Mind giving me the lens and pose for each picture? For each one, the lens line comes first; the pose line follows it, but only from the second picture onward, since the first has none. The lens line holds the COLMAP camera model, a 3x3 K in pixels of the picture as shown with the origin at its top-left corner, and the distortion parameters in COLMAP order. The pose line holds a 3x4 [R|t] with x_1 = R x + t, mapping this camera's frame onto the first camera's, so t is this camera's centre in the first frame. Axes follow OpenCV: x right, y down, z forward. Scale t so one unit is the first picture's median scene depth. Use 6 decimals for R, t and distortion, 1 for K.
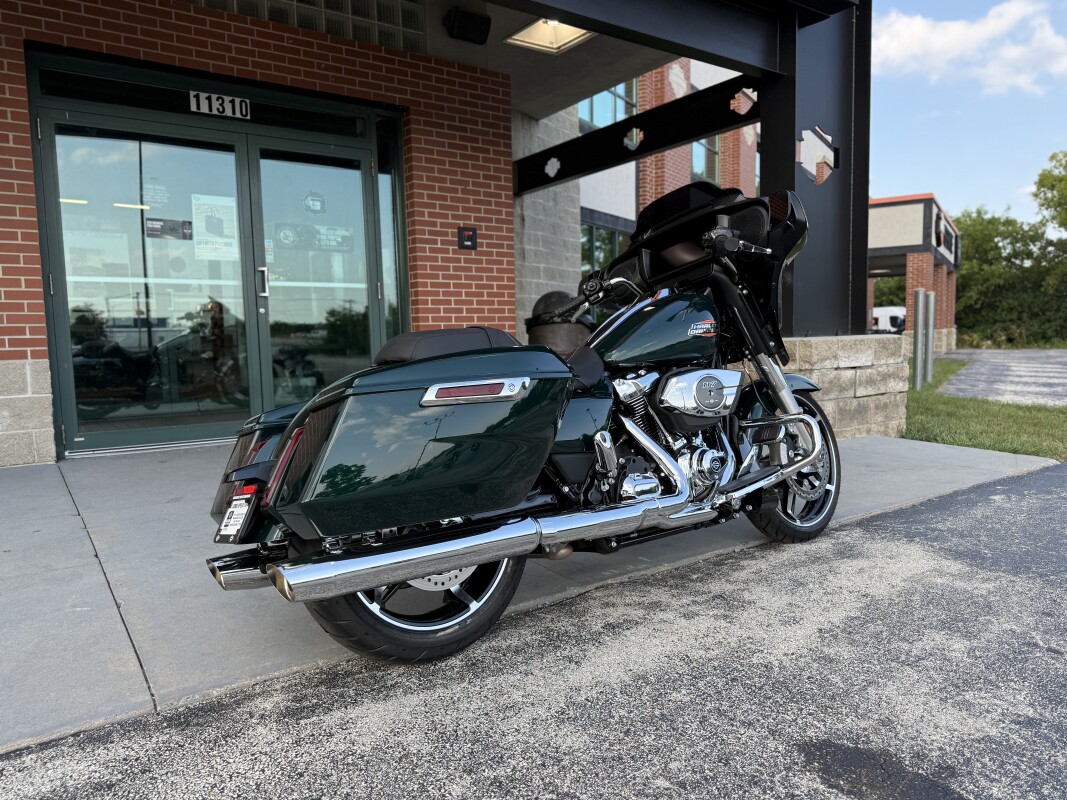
lens RADIAL K [[736.3, 0, 539.4], [0, 736.3, 412.1], [0, 0, 1]] dist [0.005350, -0.007553]
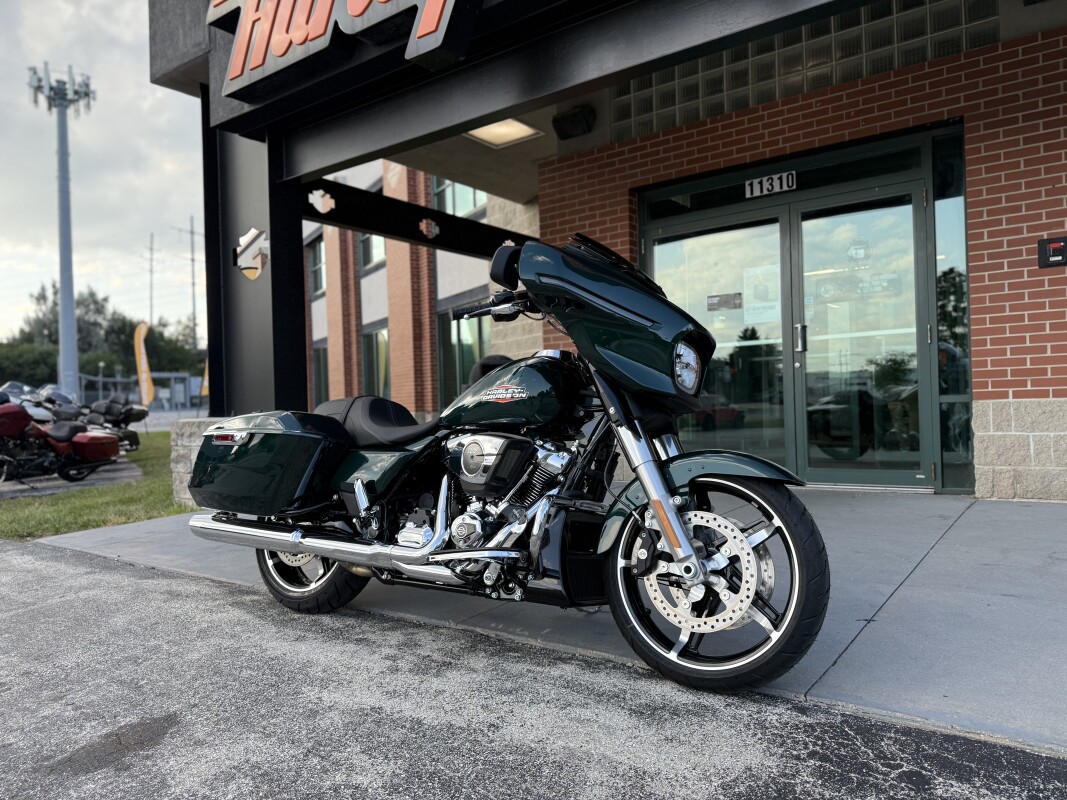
lens RADIAL K [[752.1, 0, 542.0], [0, 752.1, 399.5], [0, 0, 1]] dist [0.000969, -0.005540]
pose [[0.320845, 0.000513, -0.947132, 1.178699], [-0.073609, 0.996989, -0.024395, -0.083557], [0.944267, 0.077545, 0.319917, 0.731009]]
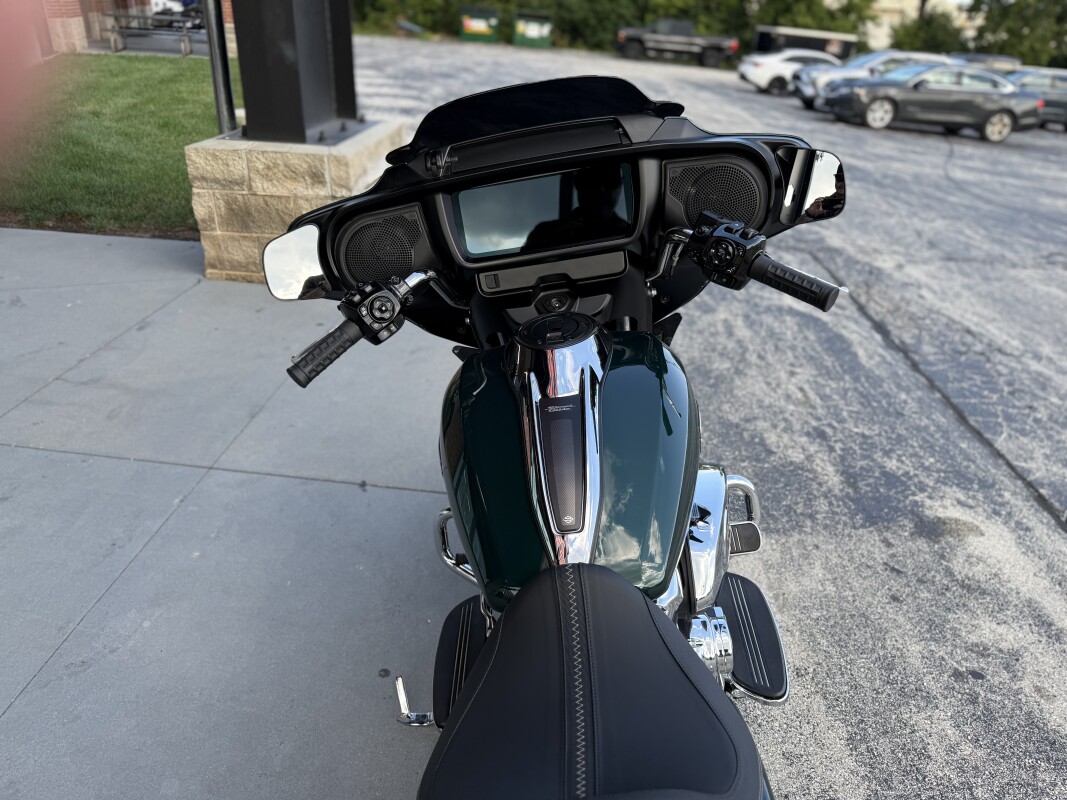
lens RADIAL K [[758.6, 0, 510.3], [0, 758.6, 400.9], [0, 0, 1]] dist [0.001476, -0.011236]
pose [[0.659853, -0.307459, 0.685612, -0.230116], [0.025741, 0.921166, 0.388318, -0.338550], [-0.750954, -0.238584, 0.615748, 0.765859]]
